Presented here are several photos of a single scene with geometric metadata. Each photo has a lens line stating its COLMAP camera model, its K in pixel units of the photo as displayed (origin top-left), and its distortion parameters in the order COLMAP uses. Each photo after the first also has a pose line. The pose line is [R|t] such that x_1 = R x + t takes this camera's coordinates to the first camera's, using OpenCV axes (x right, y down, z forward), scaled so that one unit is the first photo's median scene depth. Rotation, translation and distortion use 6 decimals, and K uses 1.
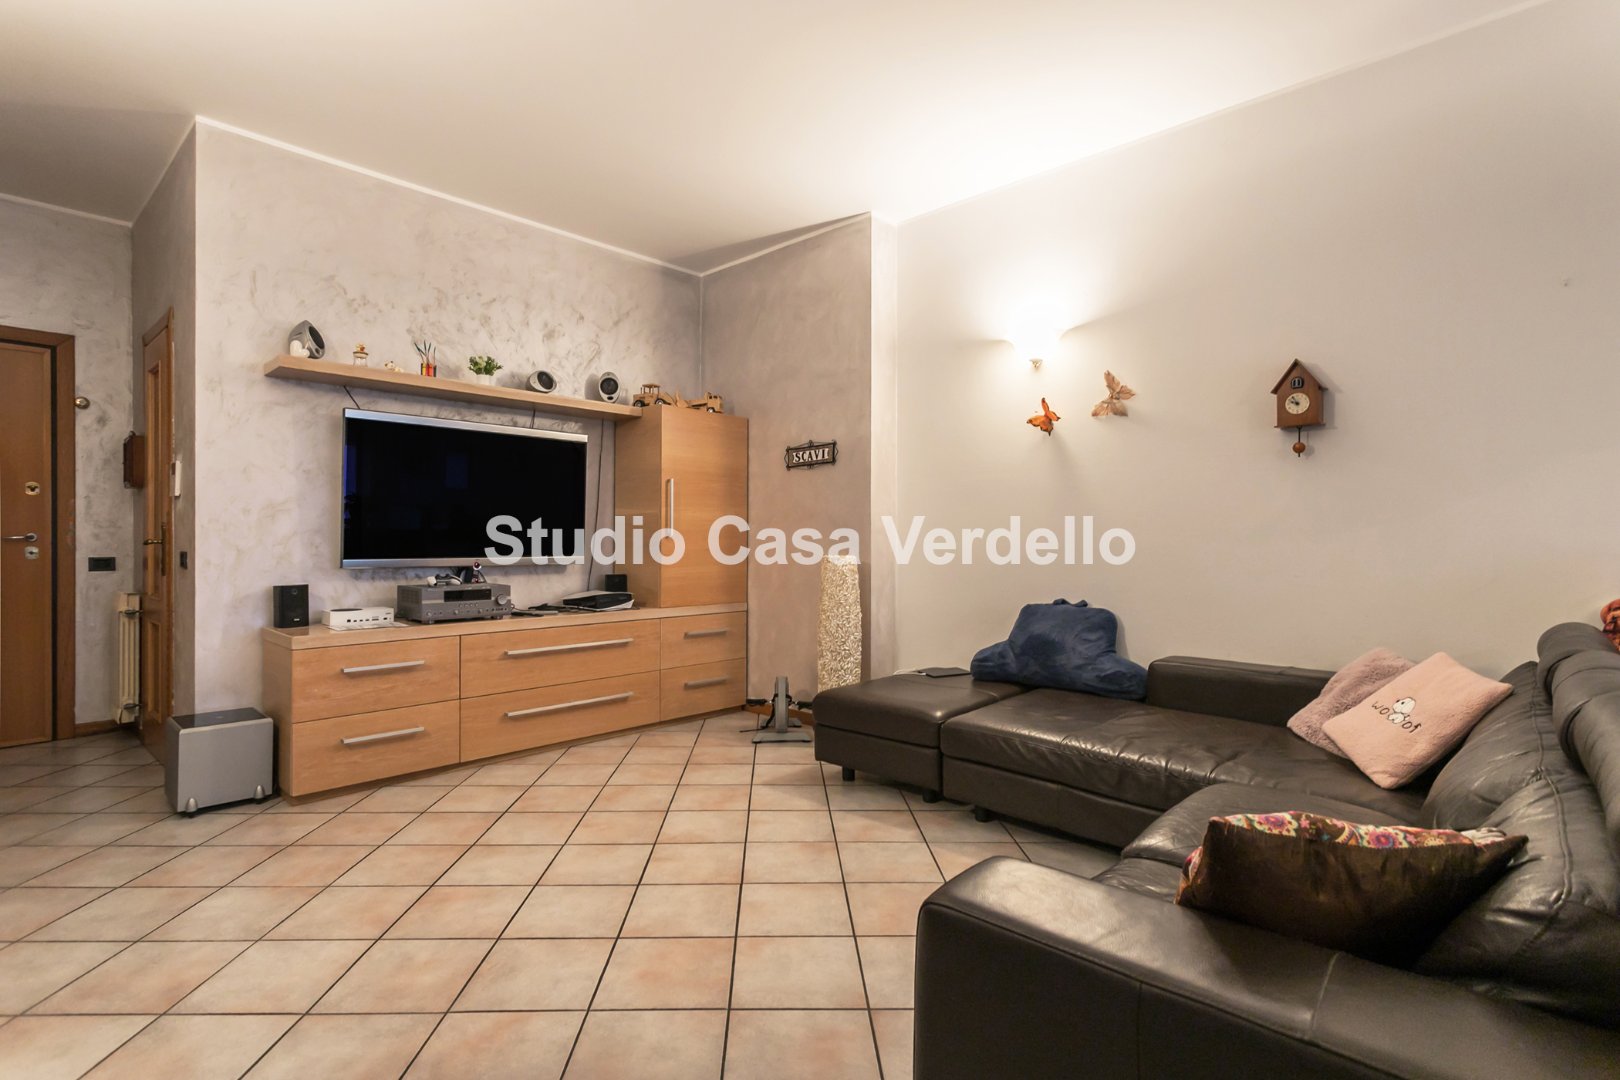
lens RADIAL K [[775.3, 0, 810.8], [0, 775.3, 534.6], [0, 0, 1]] dist [-0.002304, 0.000642]
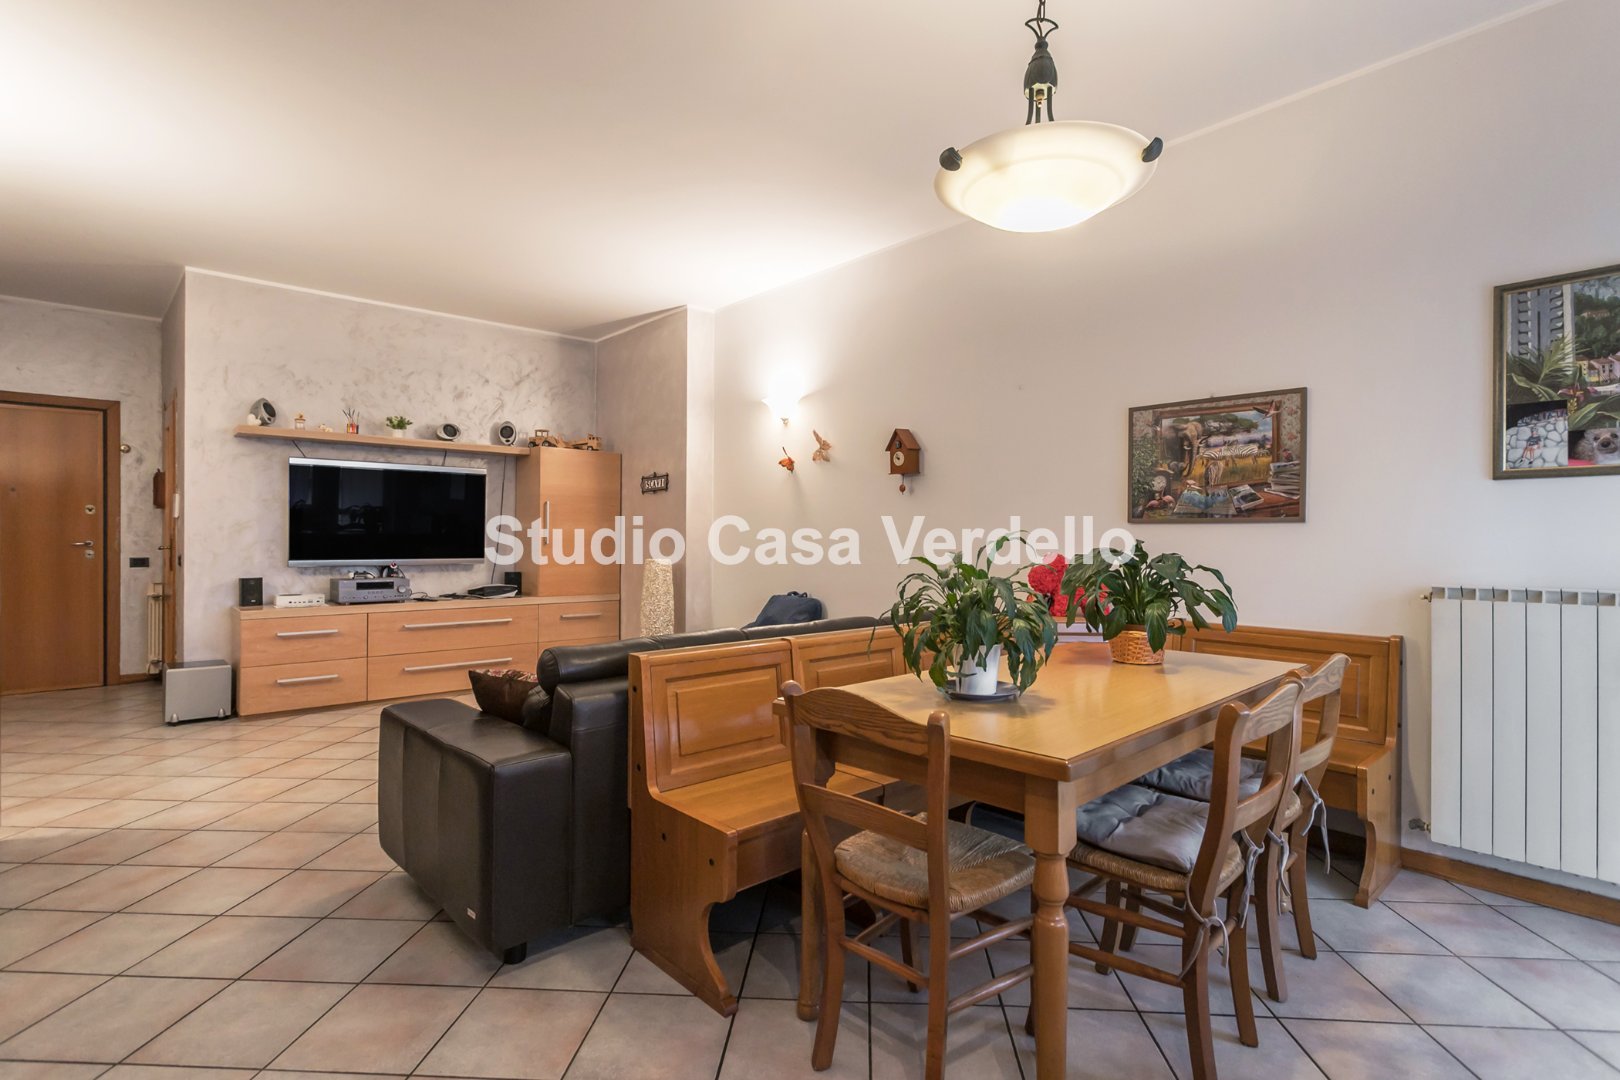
lens RADIAL K [[775.3, 0, 860.9], [0, 775.3, 535.2], [0, 0, 1]] dist [-0.002304, 0.000642]
pose [[0.999064, 0.003717, -0.043105, 0.478836], [-0.003651, 0.999992, 0.001609, -0.019521], [0.043111, -0.001450, 0.999069, -0.367887]]
